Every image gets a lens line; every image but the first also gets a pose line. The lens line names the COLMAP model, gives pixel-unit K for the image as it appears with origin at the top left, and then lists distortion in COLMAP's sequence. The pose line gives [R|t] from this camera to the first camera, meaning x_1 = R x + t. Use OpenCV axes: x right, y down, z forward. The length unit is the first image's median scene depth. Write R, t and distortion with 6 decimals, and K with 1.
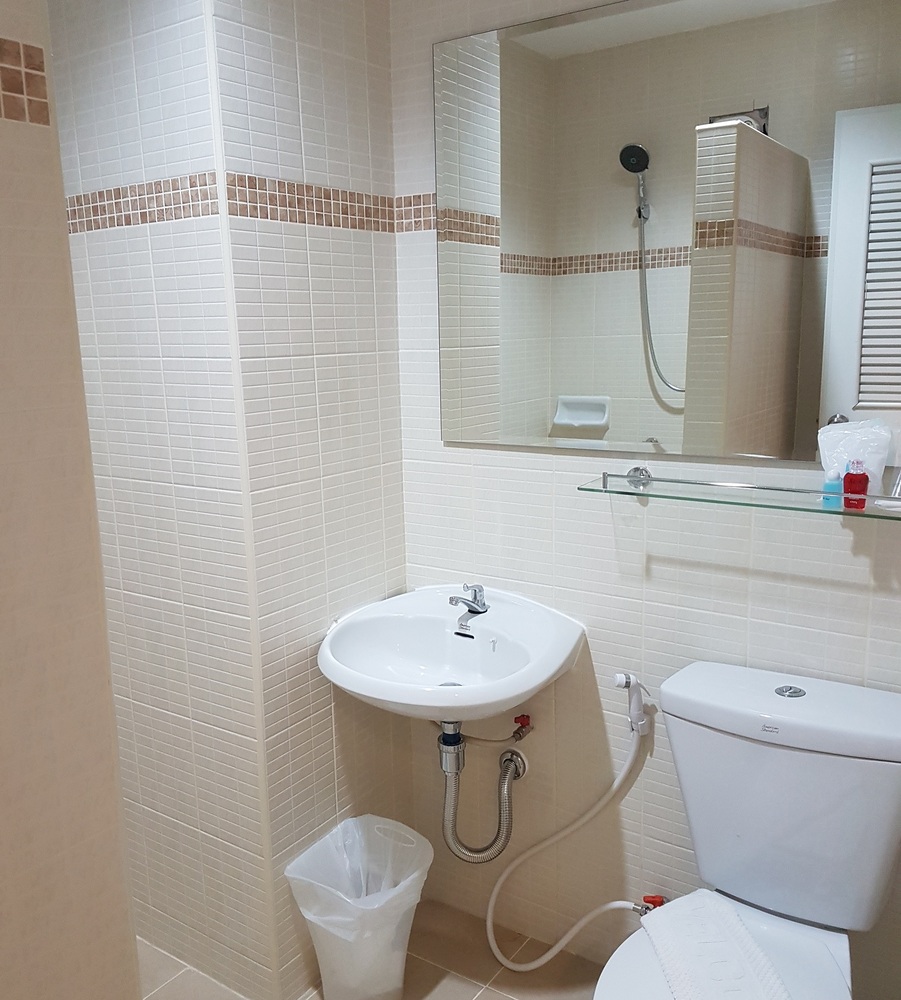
lens RADIAL K [[921.3, 0, 450.5], [0, 921.3, 500.0], [0, 0, 1]] dist [0.234404, 0.001350]
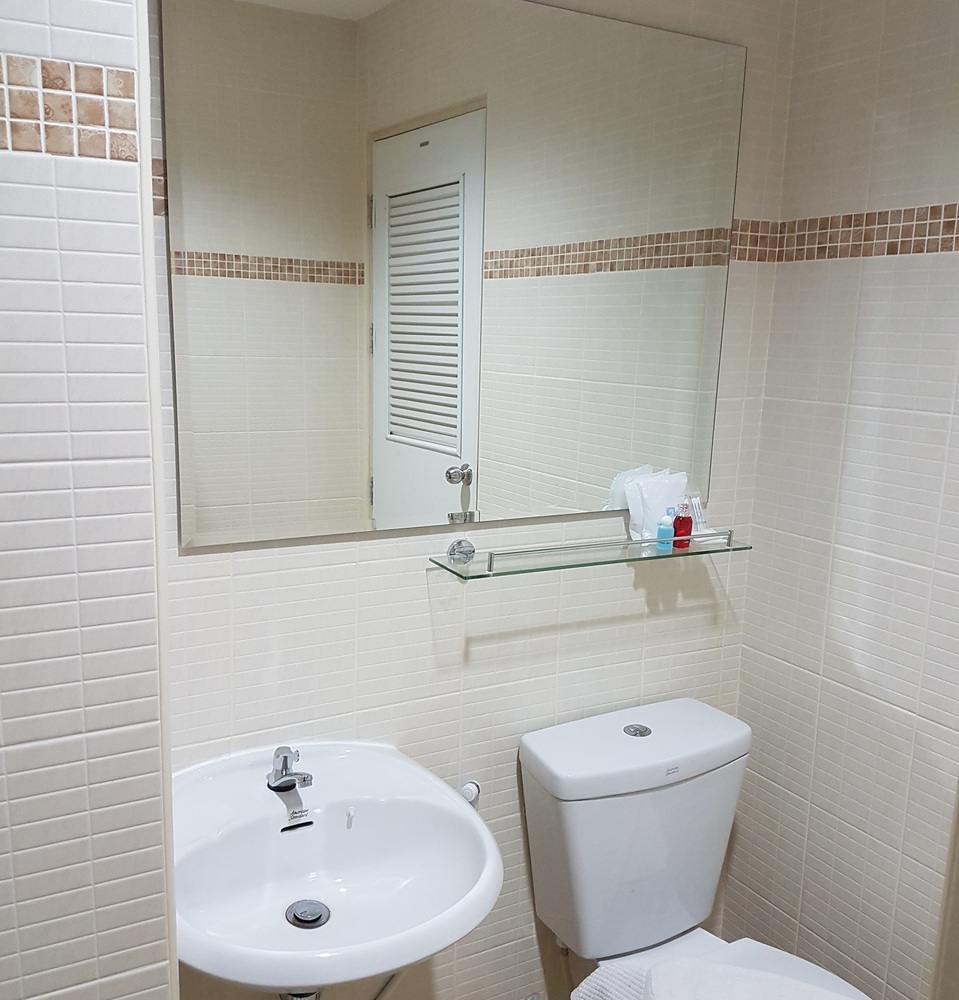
lens RADIAL K [[949.0, 0, 479.5], [0, 949.0, 500.0], [0, 0, 1]] dist [0.161563, -0.008308]
pose [[0.448703, -0.126807, 0.884638, -0.602427], [0.123842, 0.989154, 0.078974, -0.149027], [-0.885058, 0.074119, 0.459541, 0.622499]]
